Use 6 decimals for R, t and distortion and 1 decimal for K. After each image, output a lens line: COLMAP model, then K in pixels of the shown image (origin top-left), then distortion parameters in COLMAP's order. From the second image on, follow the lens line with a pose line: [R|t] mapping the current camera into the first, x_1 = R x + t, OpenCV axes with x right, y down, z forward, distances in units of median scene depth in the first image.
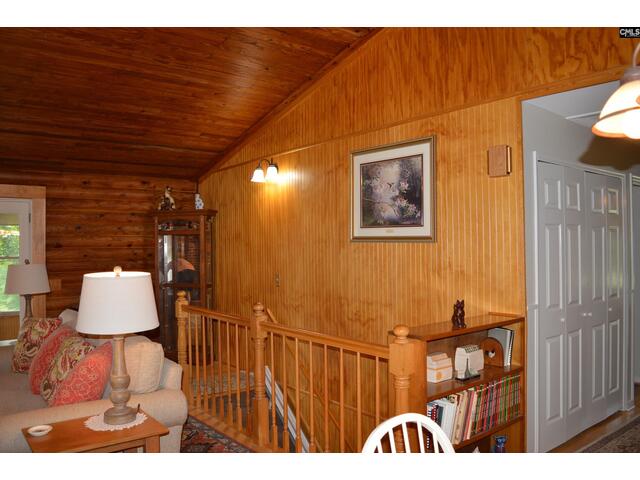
lens RADIAL K [[521.5, 0, 310.4], [0, 521.5, 238.8], [0, 0, 1]] dist [-0.075437, 0.001706]
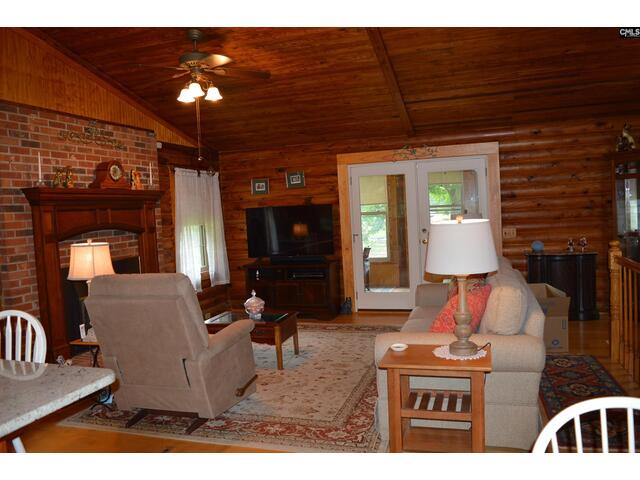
lens RADIAL K [[521.5, 0, 310.4], [0, 521.5, 238.8], [0, 0, 1]] dist [-0.075437, 0.001706]
pose [[0.547497, 0.023352, -0.836481, 0.178740], [0.058446, 0.996102, 0.066063, 0.006783], [0.834764, -0.085058, 0.543999, 0.062148]]
